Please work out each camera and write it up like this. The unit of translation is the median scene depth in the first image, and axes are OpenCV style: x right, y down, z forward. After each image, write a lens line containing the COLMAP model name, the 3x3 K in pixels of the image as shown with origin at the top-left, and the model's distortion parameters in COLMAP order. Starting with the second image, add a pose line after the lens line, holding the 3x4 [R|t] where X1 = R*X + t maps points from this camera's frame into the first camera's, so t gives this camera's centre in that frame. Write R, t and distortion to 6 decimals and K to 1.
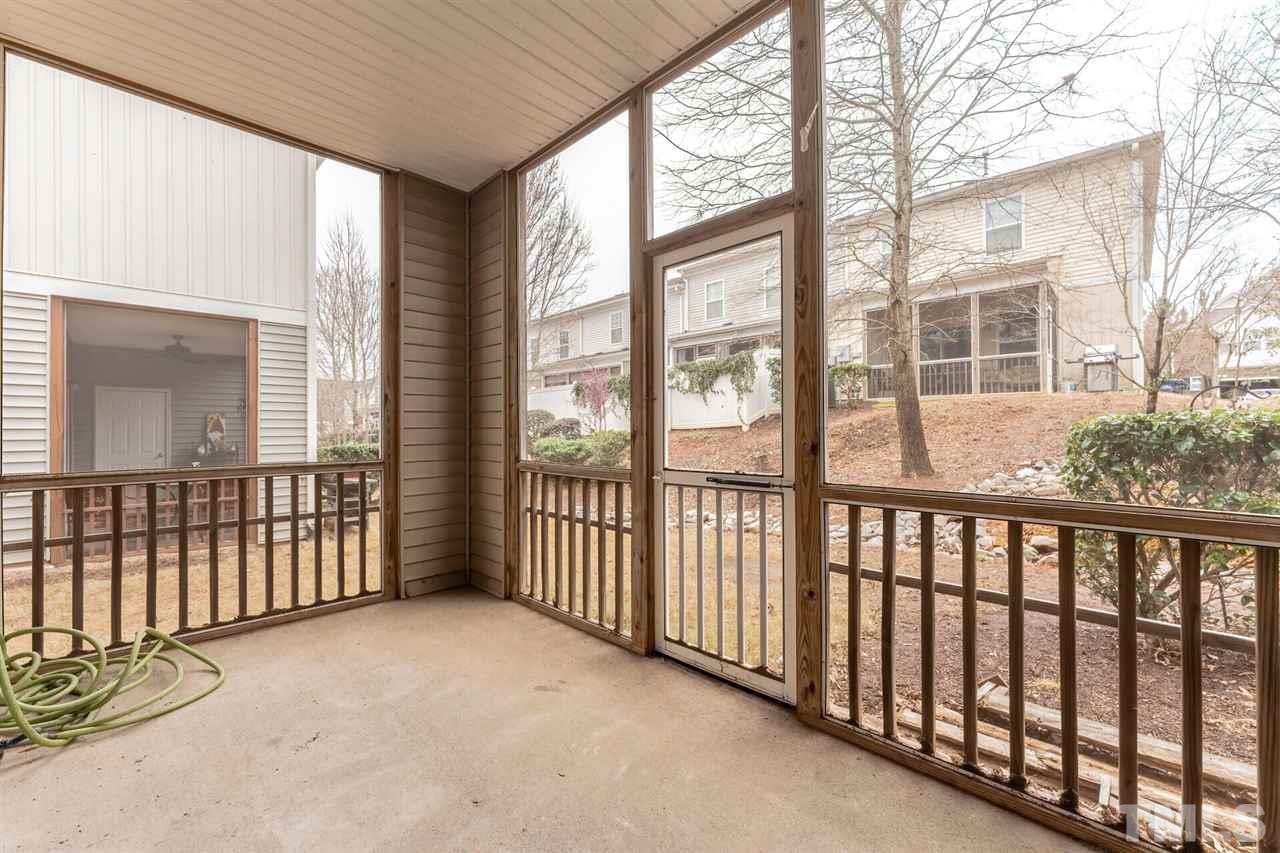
lens RADIAL K [[517.1, 0, 645.0], [0, 517.1, 424.9], [0, 0, 1]] dist [-0.004229, 0.000886]
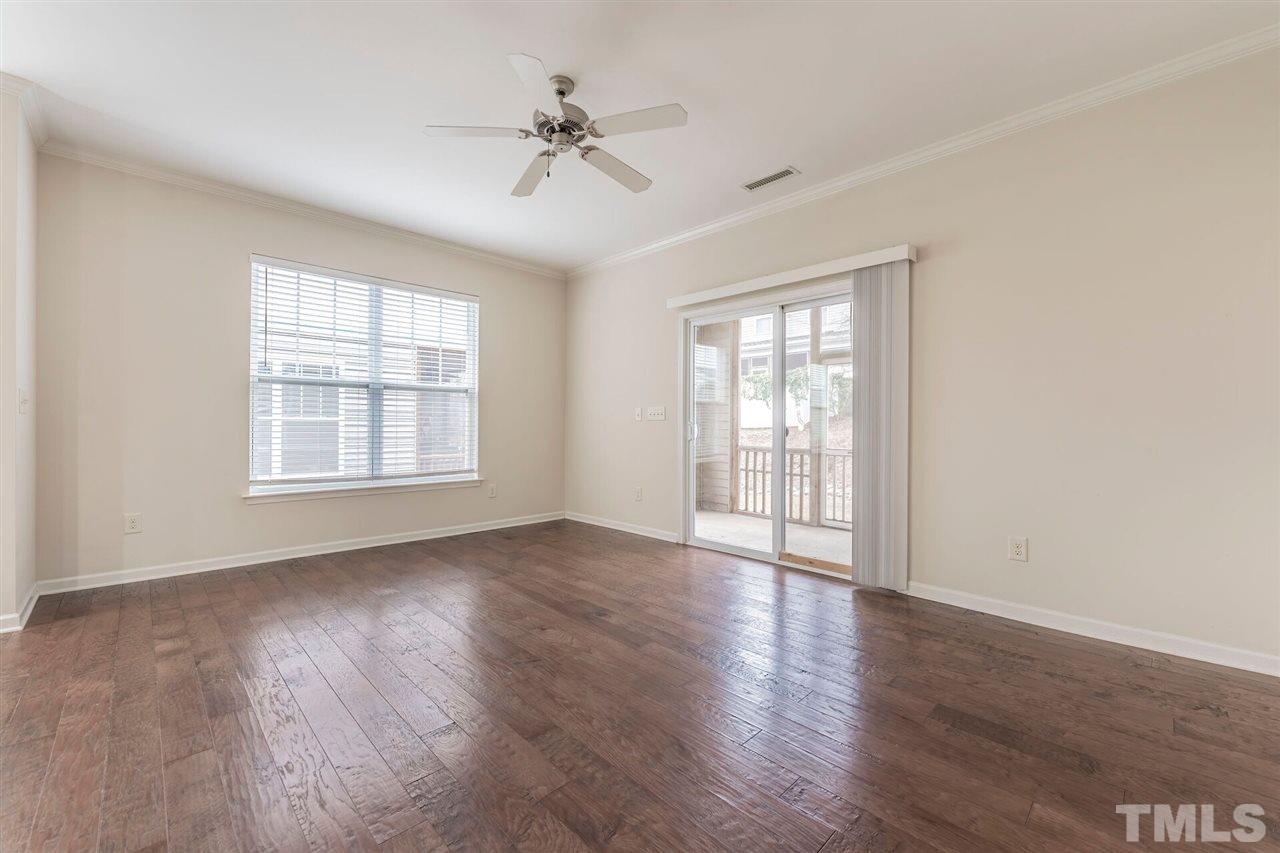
lens RADIAL K [[517.1, 0, 638.9], [0, 517.1, 424.2], [0, 0, 1]] dist [-0.004229, 0.000886]
pose [[0.998675, 0.008053, -0.050833, -0.543233], [-0.007791, 0.999955, 0.005349, -0.025962], [0.050874, -0.004946, 0.998693, -1.104209]]
